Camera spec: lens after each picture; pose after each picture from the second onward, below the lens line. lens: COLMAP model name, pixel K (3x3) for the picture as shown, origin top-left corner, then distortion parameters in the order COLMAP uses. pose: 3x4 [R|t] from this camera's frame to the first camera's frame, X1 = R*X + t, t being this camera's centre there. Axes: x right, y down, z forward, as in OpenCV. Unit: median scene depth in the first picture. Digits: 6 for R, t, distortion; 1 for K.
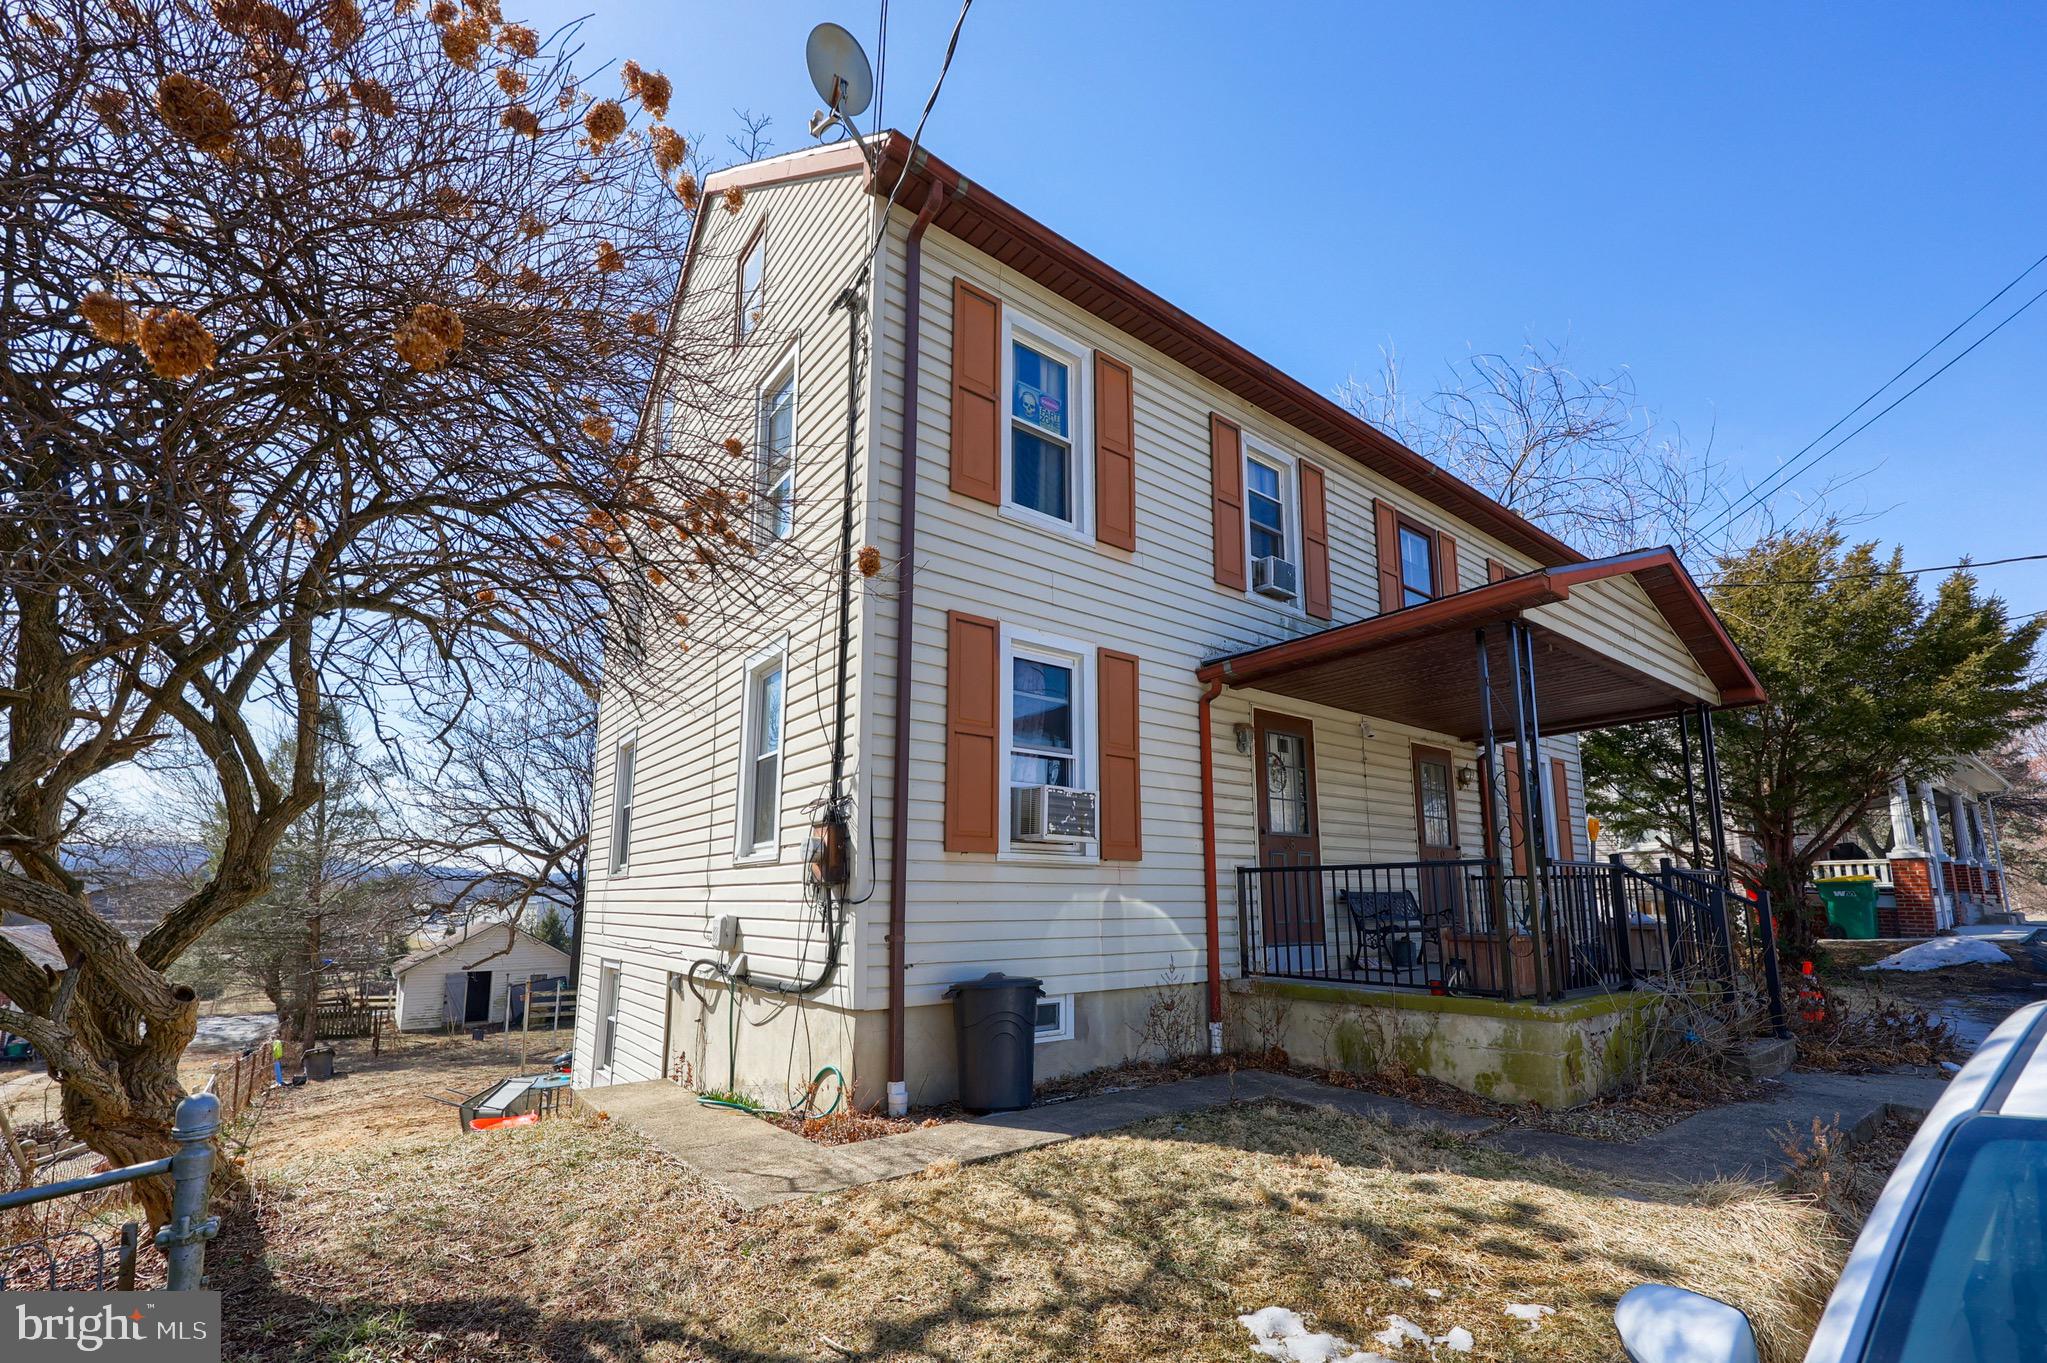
lens RADIAL K [[845.7, 0, 1023.5], [0, 845.7, 681.5], [0, 0, 1]] dist [-0.016912, -0.000010]
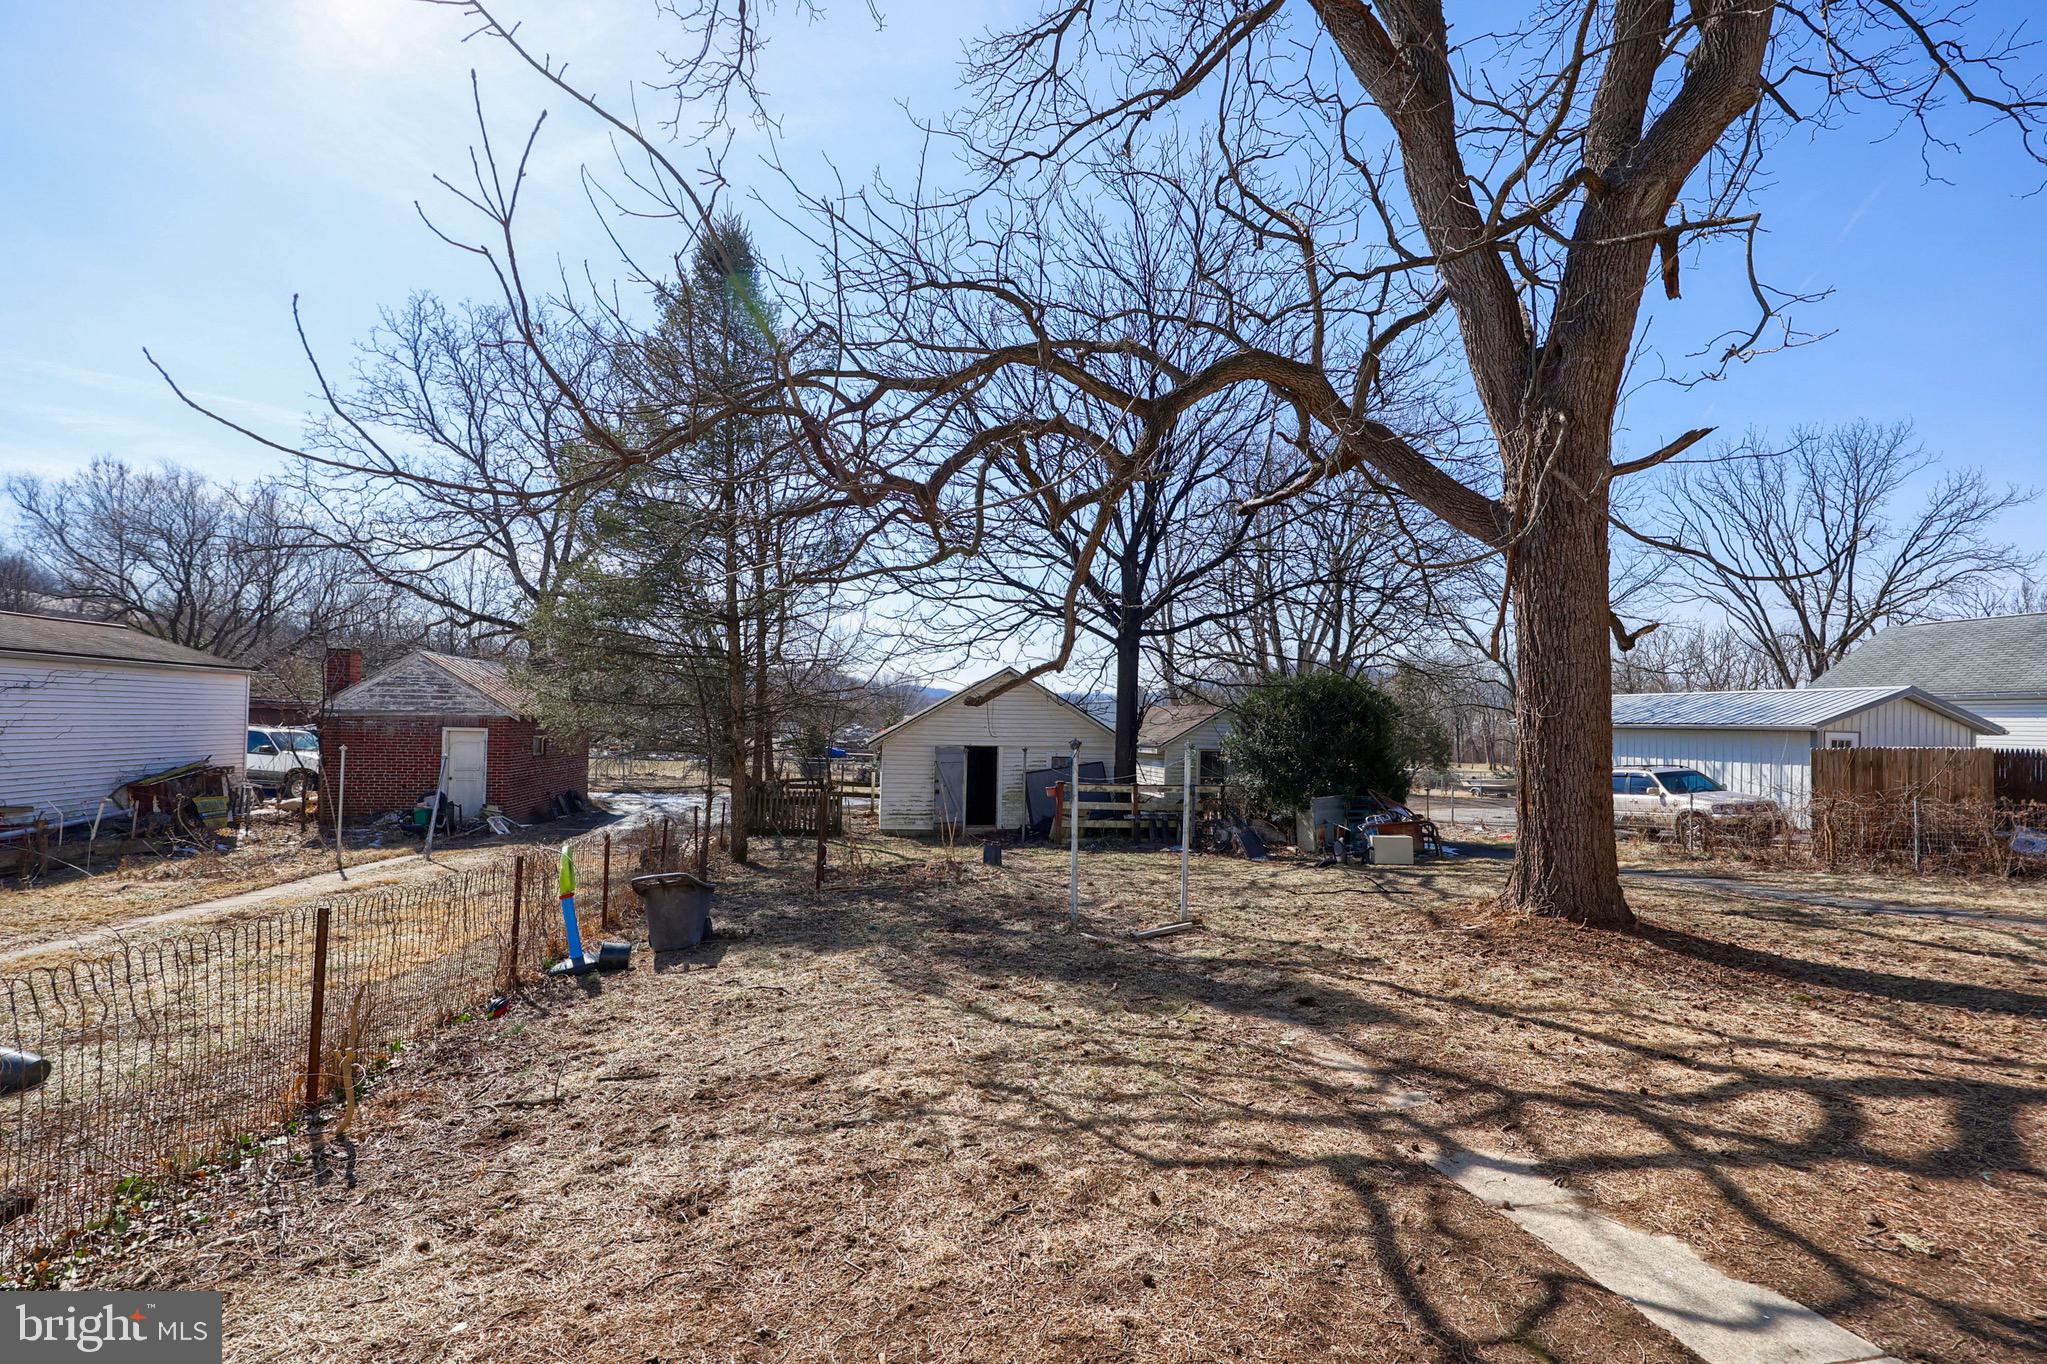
lens RADIAL K [[845.7, 0, 1023.5], [0, 845.7, 682.0], [0, 0, 1]] dist [-0.016912, -0.000010]
pose [[0.885397, 0.004444, -0.464814, -0.355768], [0.093183, 0.977959, 0.186848, 0.200614], [0.455400, -0.208748, 0.865468, 0.524495]]
